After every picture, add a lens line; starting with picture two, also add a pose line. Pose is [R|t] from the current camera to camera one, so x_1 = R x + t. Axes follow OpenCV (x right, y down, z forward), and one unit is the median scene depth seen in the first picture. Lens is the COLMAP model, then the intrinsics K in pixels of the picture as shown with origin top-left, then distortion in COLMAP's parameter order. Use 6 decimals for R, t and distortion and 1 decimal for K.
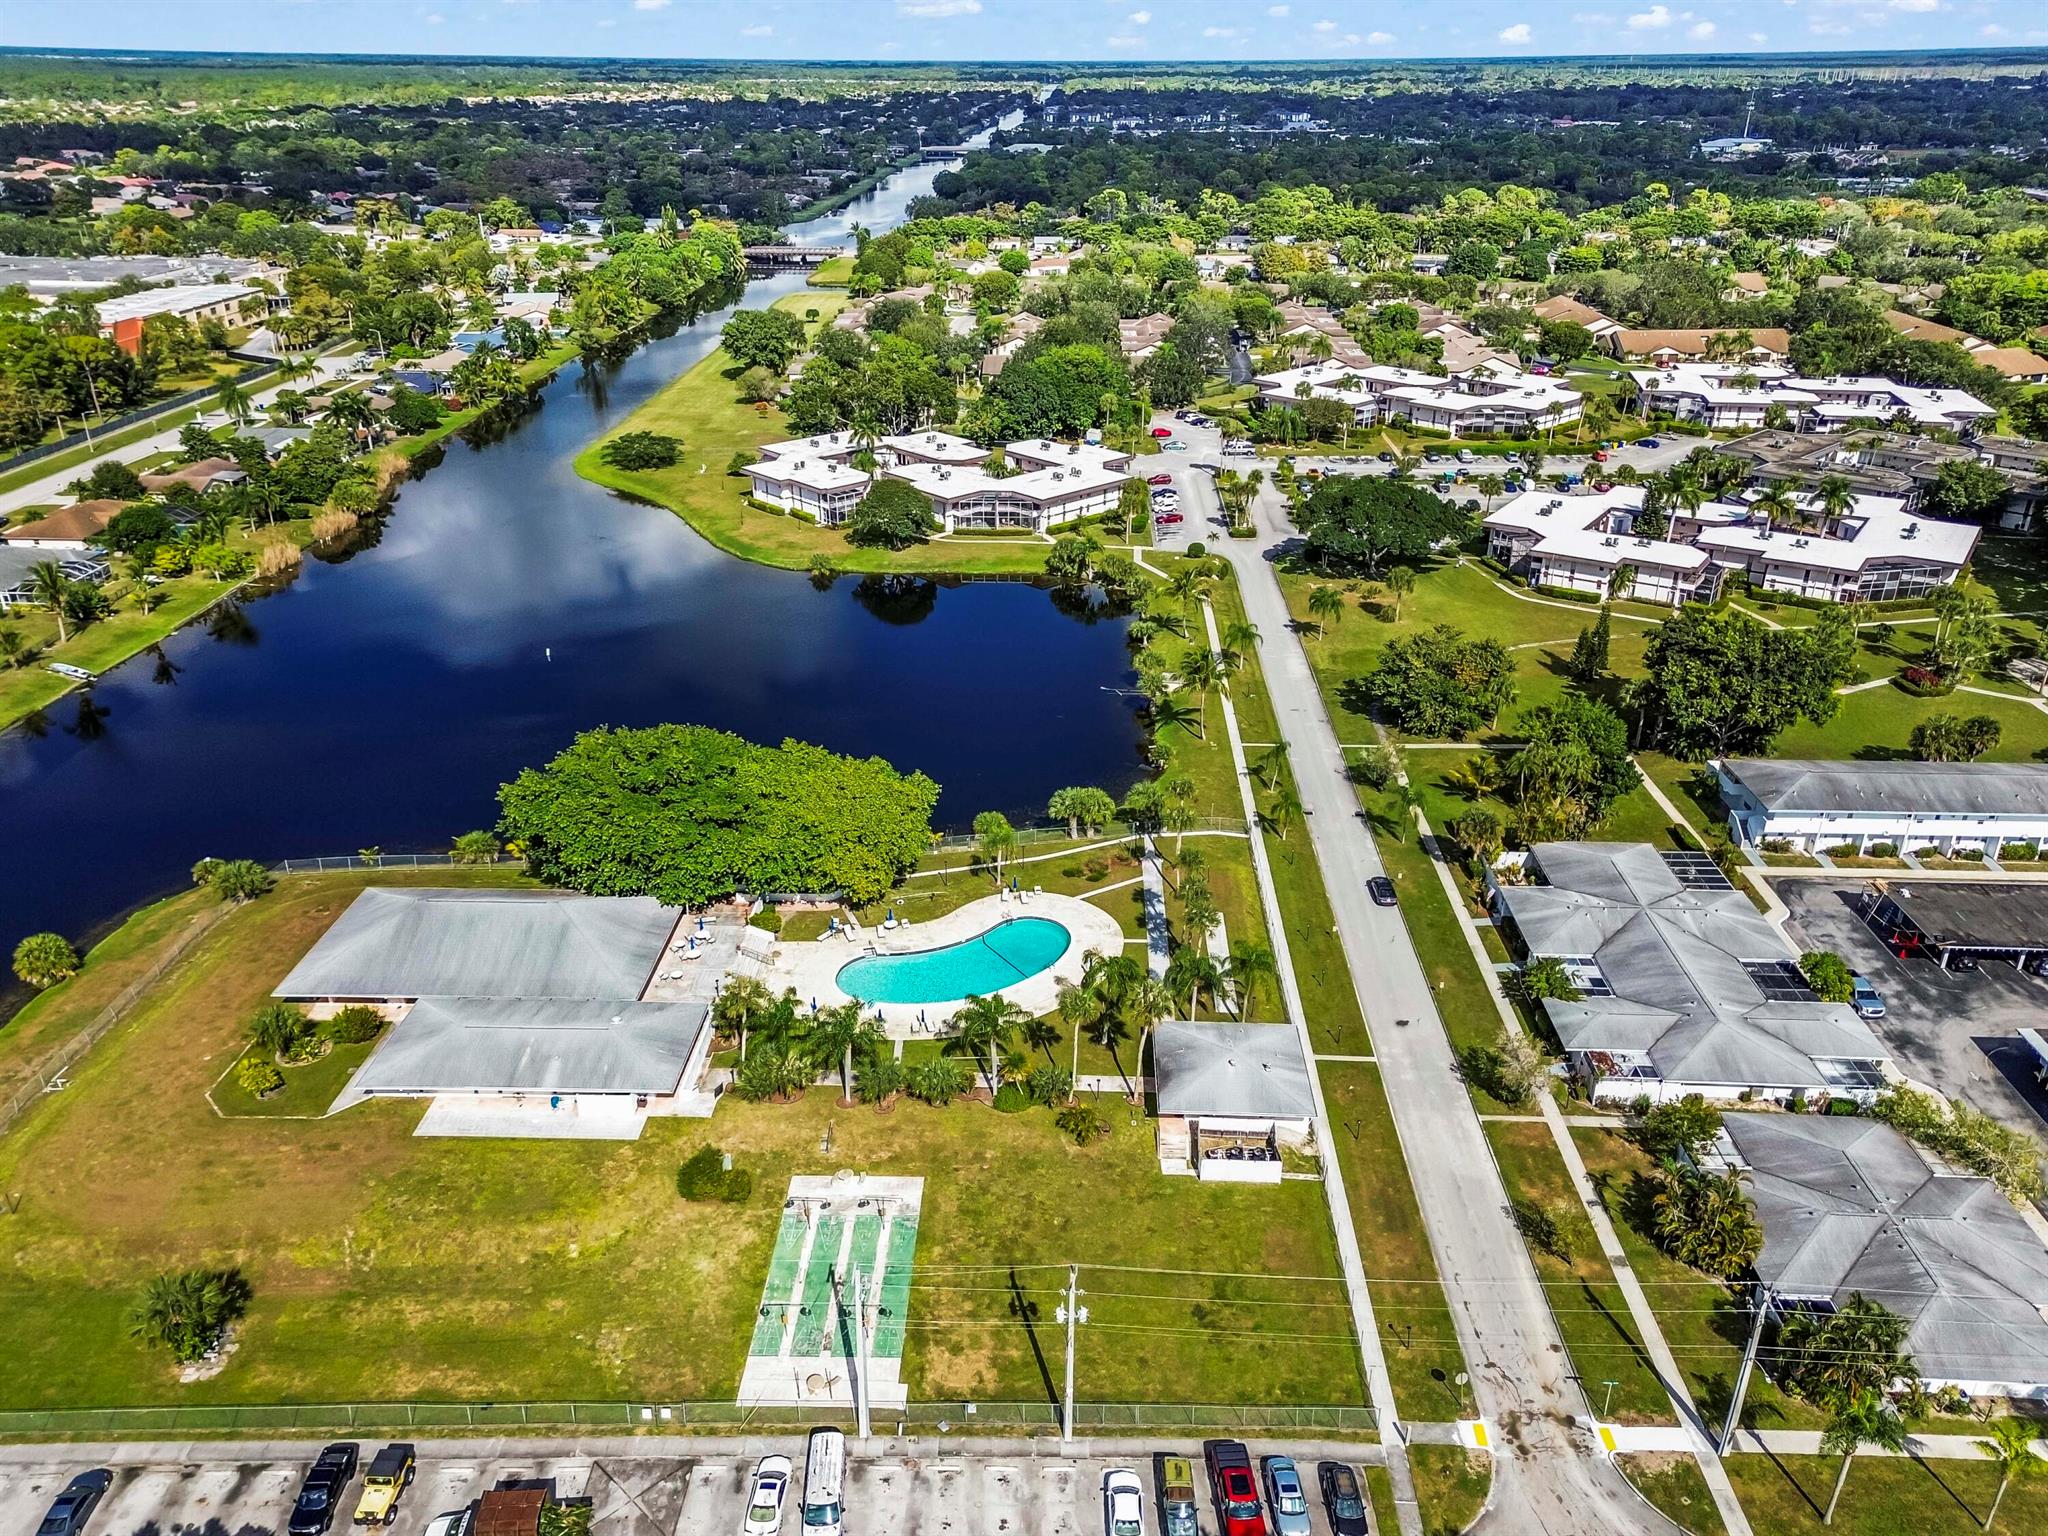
lens RADIAL K [[1537.7, 0, 1024.0], [0, 1537.7, 768.0], [0, 0, 1]] dist [0.103468, -0.066588]
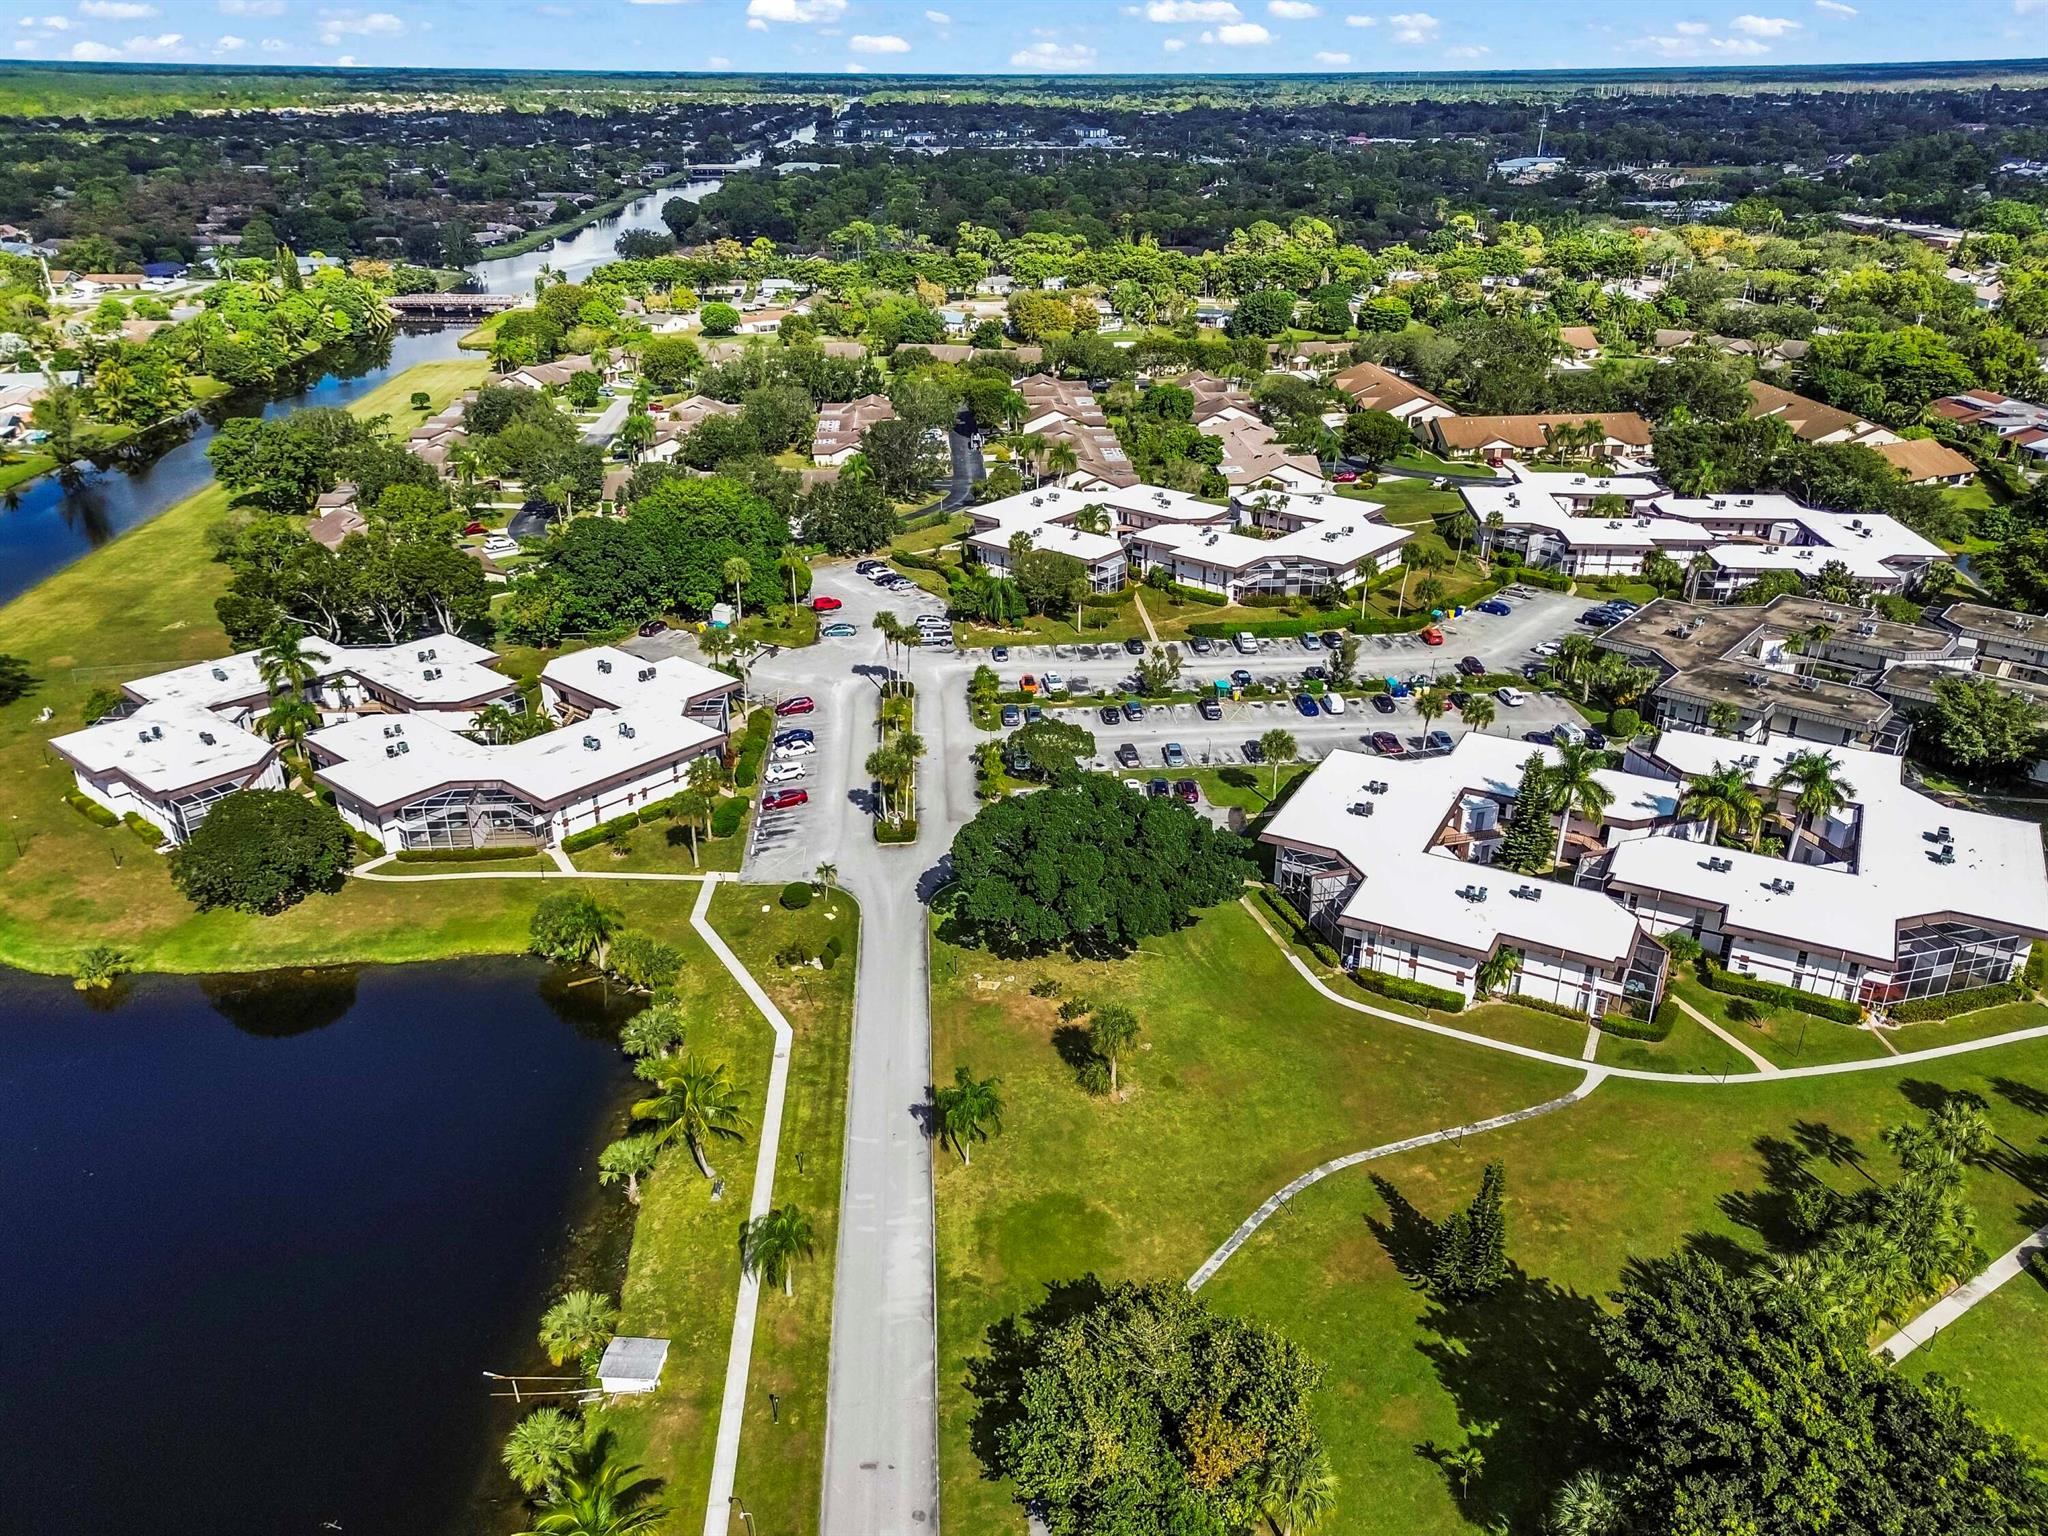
lens RADIAL K [[1537.7, 0, 1024.0], [0, 1537.7, 768.0], [0, 0, 1]] dist [0.103468, -0.066588]
pose [[0.993817, -0.045898, 0.101100, 0.087729], [0.046581, 0.998905, -0.004407, -0.114410], [-0.100787, 0.009089, 0.994866, 0.253163]]
